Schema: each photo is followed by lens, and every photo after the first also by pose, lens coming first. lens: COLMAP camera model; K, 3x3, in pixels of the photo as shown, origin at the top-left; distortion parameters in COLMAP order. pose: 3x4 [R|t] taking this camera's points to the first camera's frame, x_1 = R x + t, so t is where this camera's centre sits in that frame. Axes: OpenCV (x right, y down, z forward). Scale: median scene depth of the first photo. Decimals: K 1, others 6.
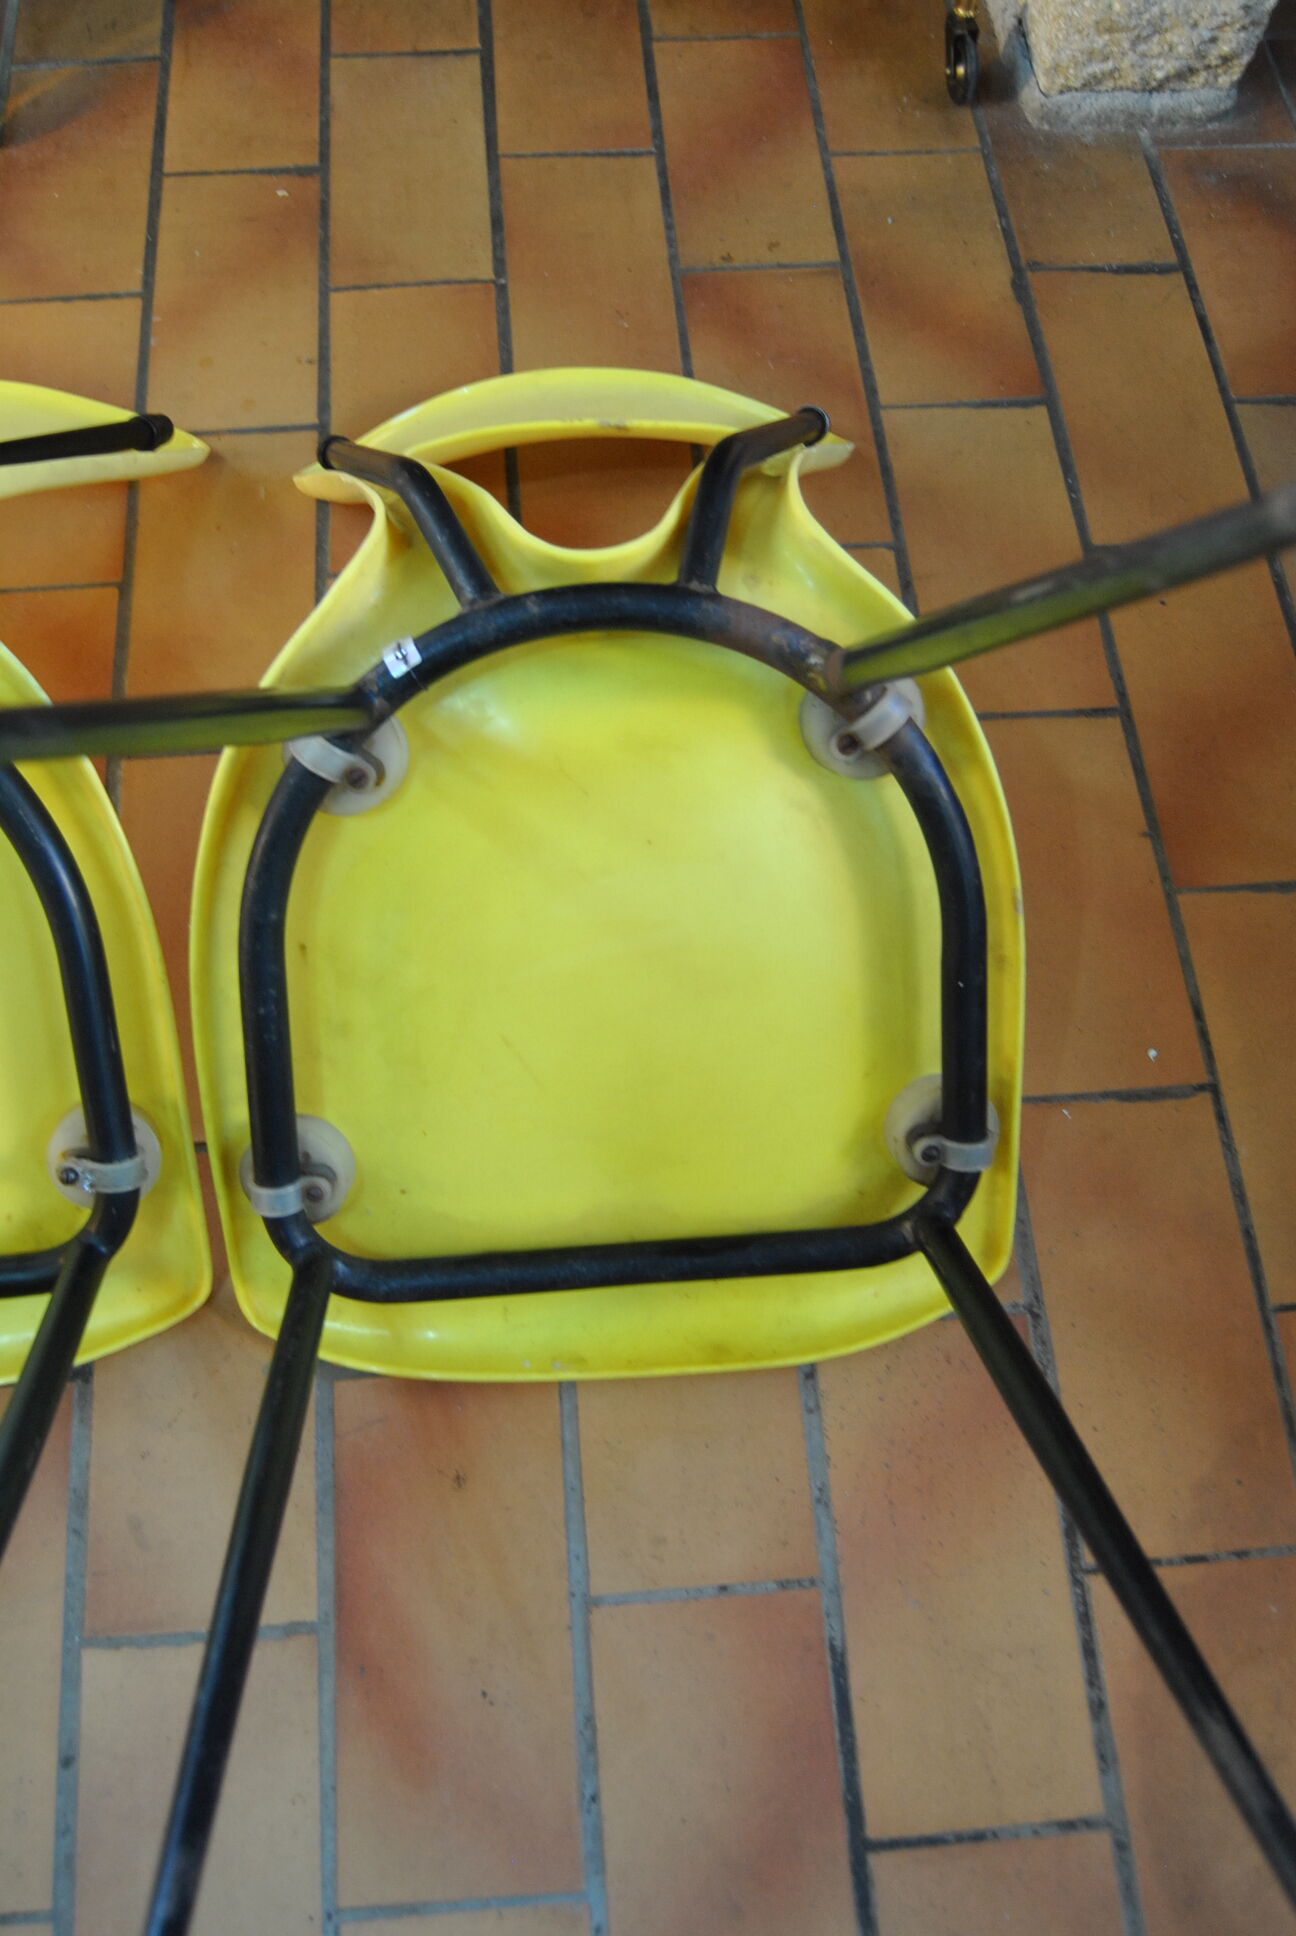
lens RADIAL K [[1688.0, 0, 634.0], [0, 1688.0, 955.8], [0, 0, 1]] dist [-0.086926, 0.033721]
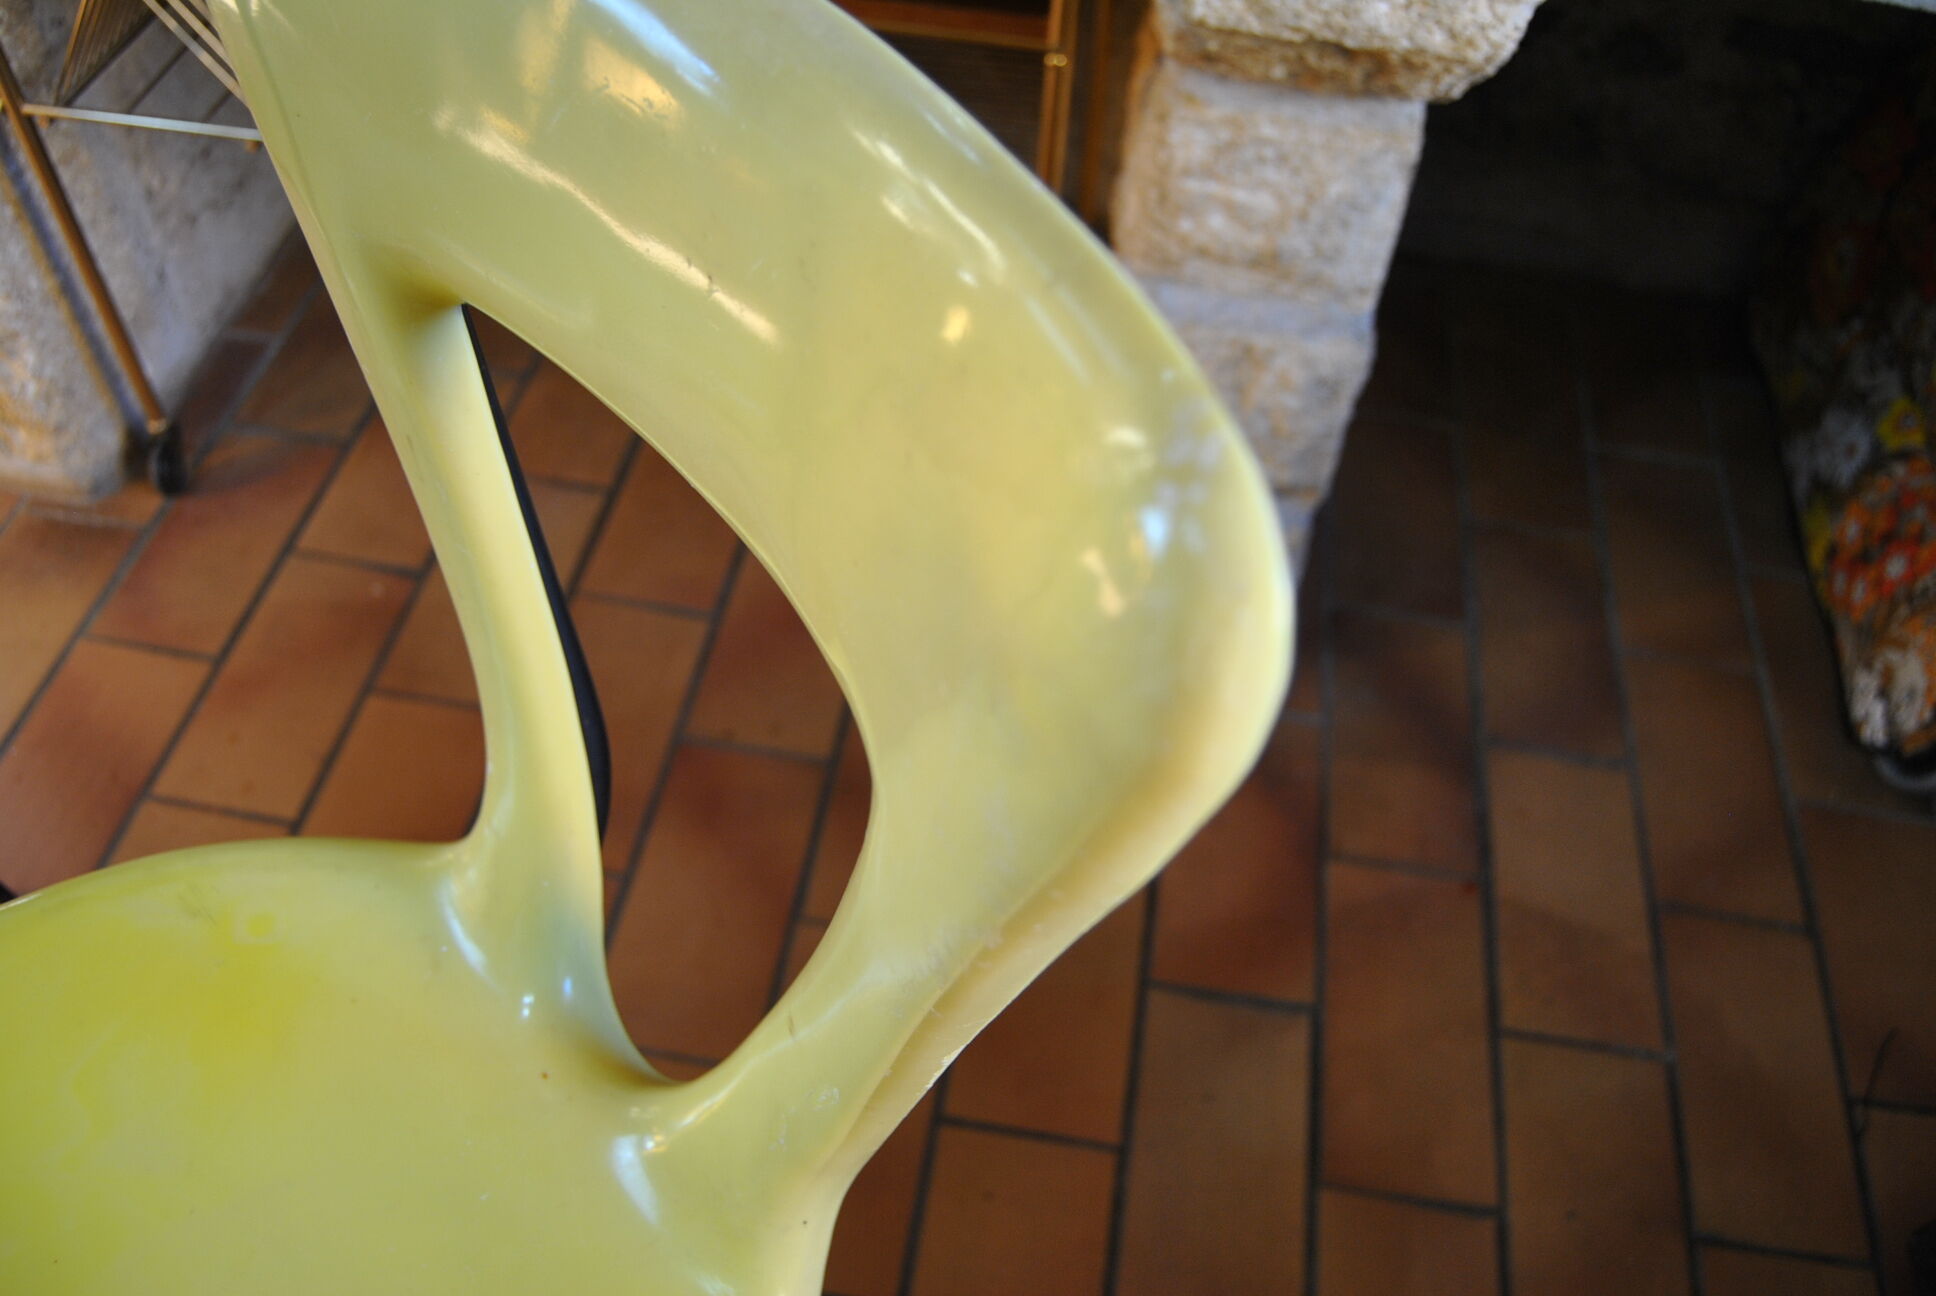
lens RADIAL K [[1545.5, 0, 983.6], [0, 1545.5, 641.0], [0, 0, 1]] dist [-0.077821, 0.010196]
pose [[0.972613, 0.198622, -0.120723, 0.331121], [-0.223569, 0.941501, -0.252176, -0.269016], [0.063573, 0.272260, 0.960121, 0.042611]]
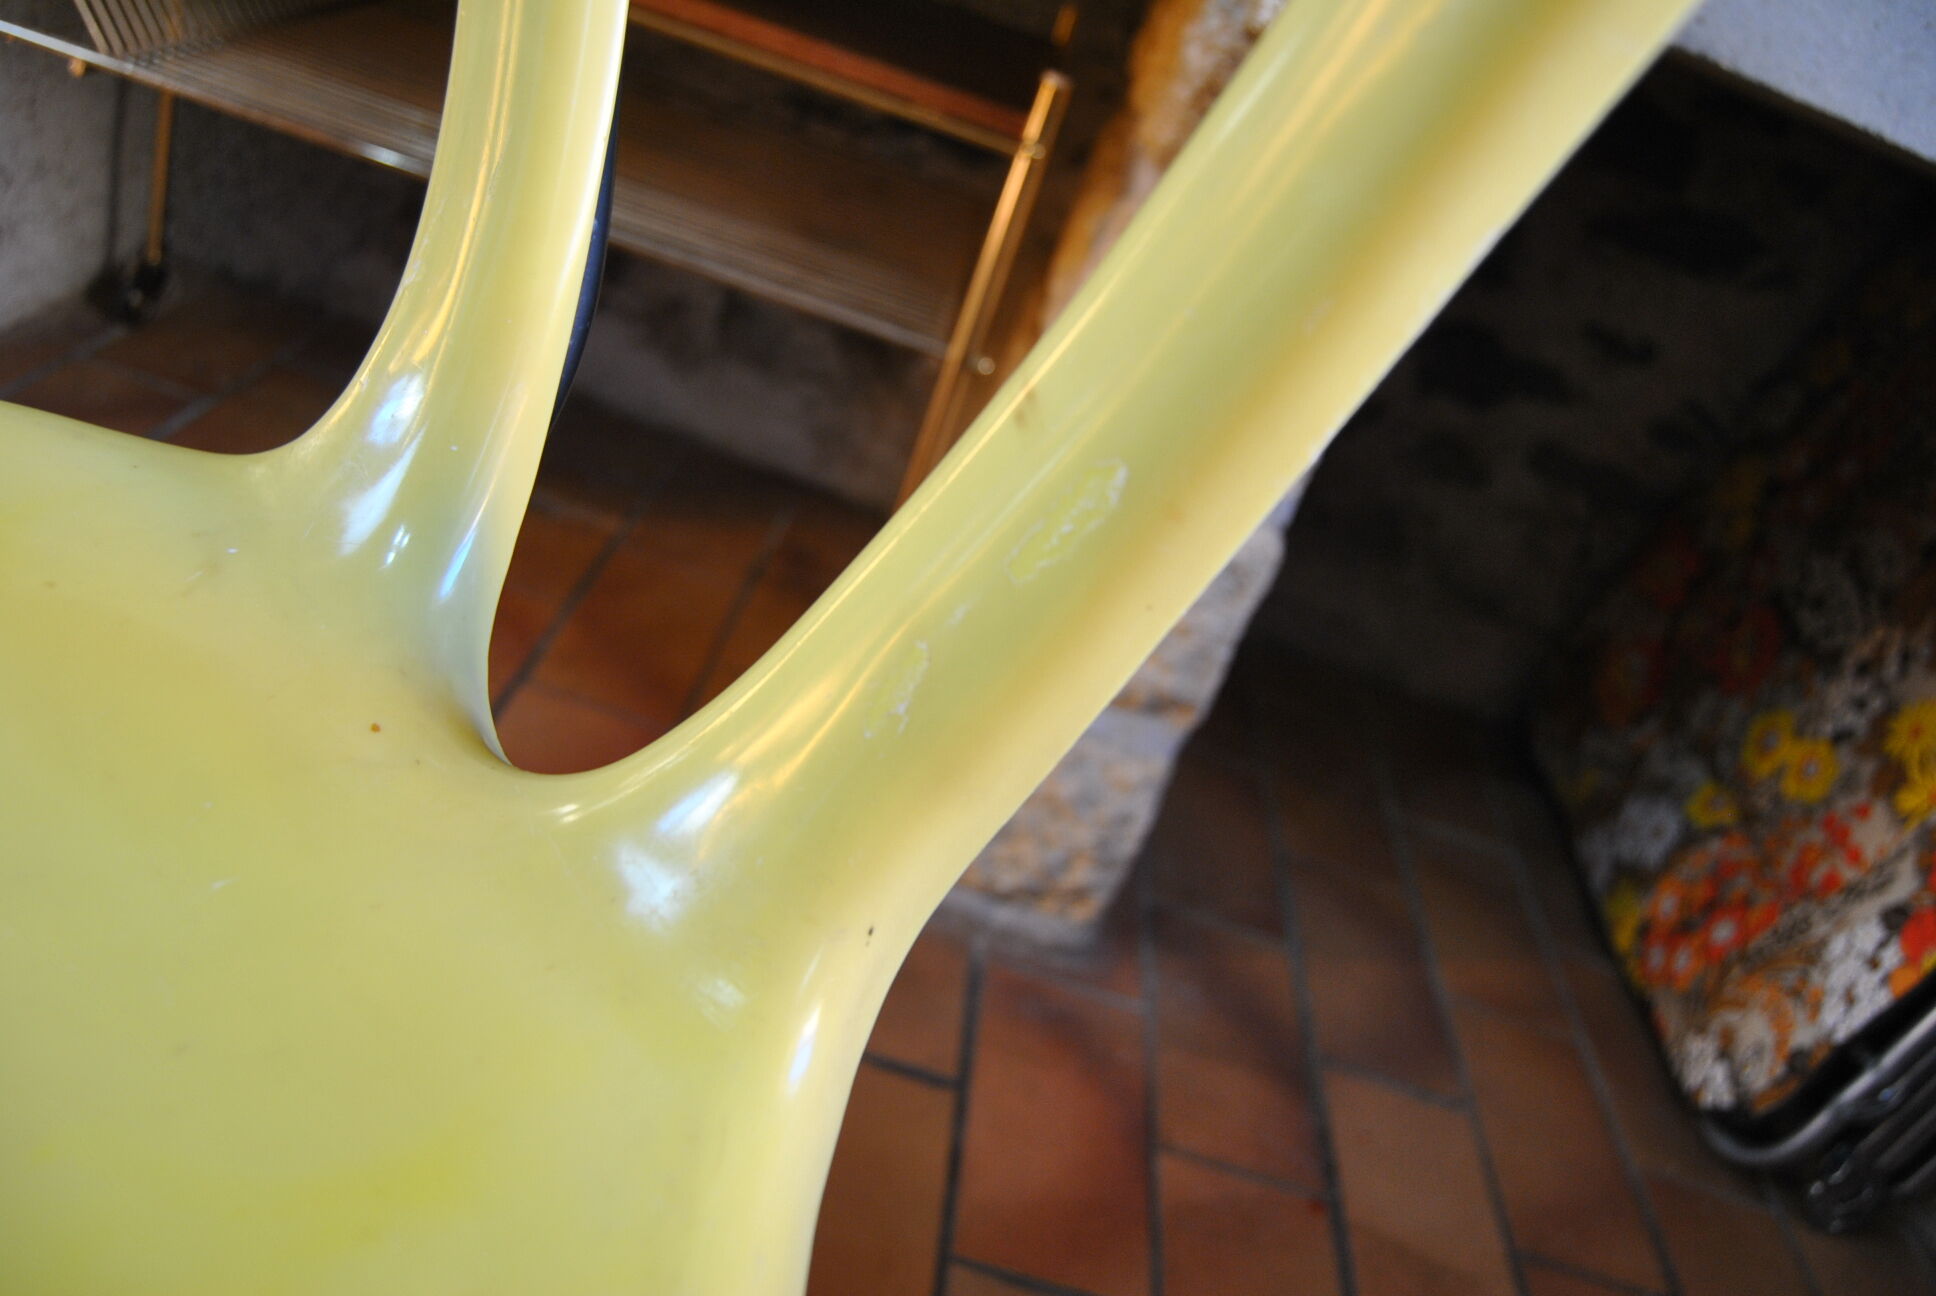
lens RADIAL K [[1545.5, 0, 983.6], [0, 1545.5, 641.0], [0, 0, 1]] dist [-0.077821, 0.010196]
pose [[0.939237, 0.342995, 0.013729, 0.264675], [-0.260927, 0.739350, -0.620708, -0.108895], [-0.223050, 0.579410, 0.783922, 0.267766]]
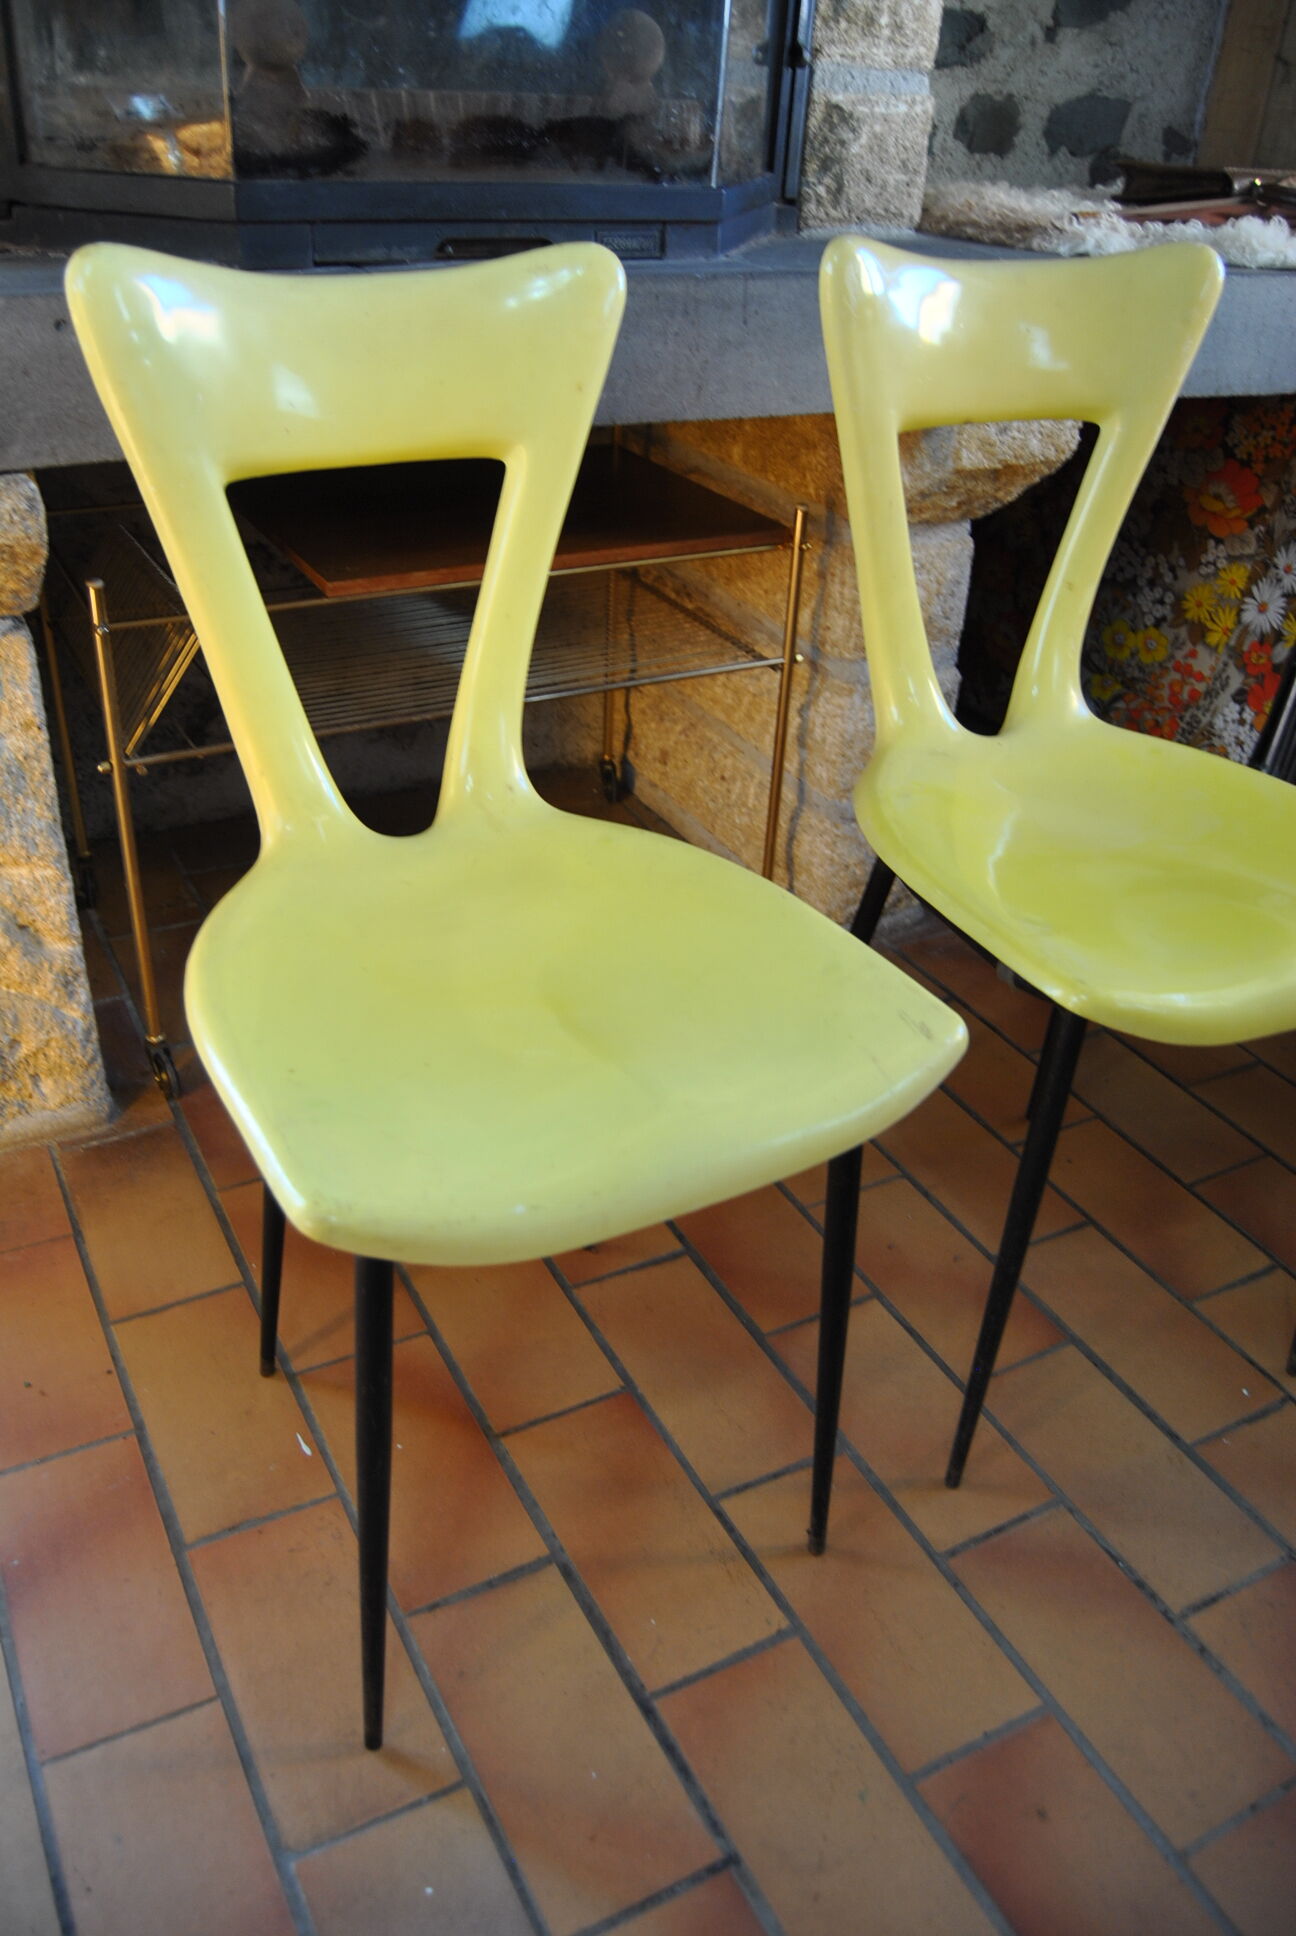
lens RADIAL K [[1507.3, 0, 624.3], [0, 1507.3, 959.0], [0, 0, 1]] dist [-0.096682, 0.037286]
pose [[0.919617, -0.188754, 0.344494, -0.476104], [0.346784, 0.802046, -0.486274, 0.159566], [-0.184514, 0.566651, 0.803032, -0.146015]]
